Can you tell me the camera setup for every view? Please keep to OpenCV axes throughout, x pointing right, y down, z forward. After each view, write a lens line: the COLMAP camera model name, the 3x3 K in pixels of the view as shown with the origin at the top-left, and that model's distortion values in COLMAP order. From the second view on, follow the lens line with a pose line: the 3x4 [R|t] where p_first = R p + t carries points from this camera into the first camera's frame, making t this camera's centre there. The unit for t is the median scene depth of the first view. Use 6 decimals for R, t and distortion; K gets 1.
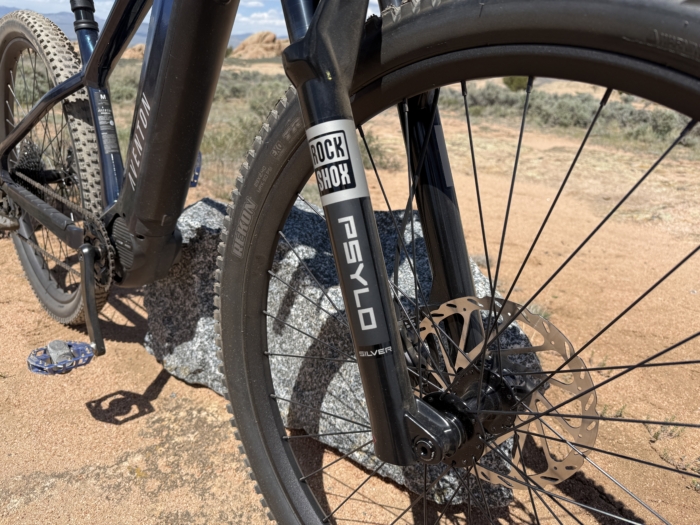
lens RADIAL K [[481.3, 0, 349.7], [0, 481.3, 270.2], [0, 0, 1]] dist [0.086623, -0.141024]
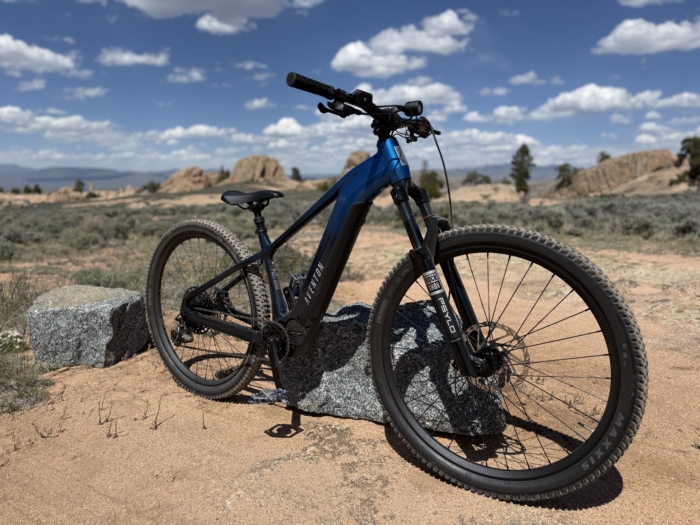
lens RADIAL K [[481.3, 0, 349.7], [0, 481.3, 270.2], [0, 0, 1]] dist [0.086623, -0.141024]
pose [[0.984666, -0.107729, 0.137210, -0.877380], [0.135738, 0.967197, -0.214720, 0.271907], [-0.109577, 0.230052, 0.966990, -1.788286]]
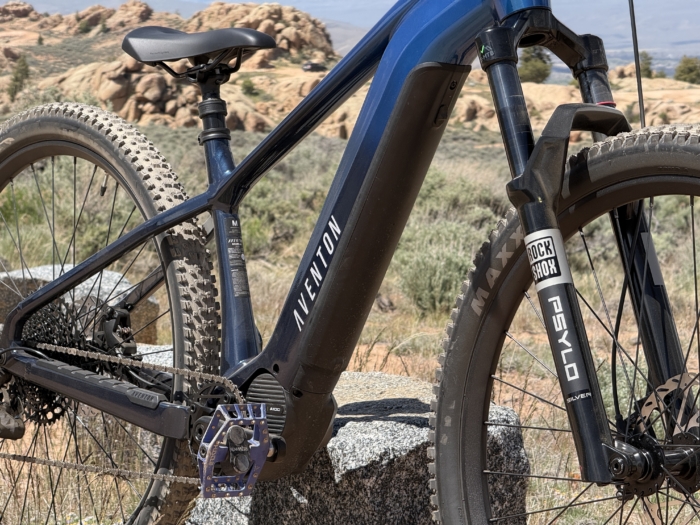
lens RADIAL K [[2695.5, 0, 350.0], [0, 2695.5, 262.5], [0, 0, 1]] dist [0.102742, 3.452474]
pose [[0.993132, -0.028539, -0.113468, 0.241749], [-0.008991, 0.948312, -0.317212, 1.865944], [0.116656, 0.316054, 0.941542, -5.264650]]
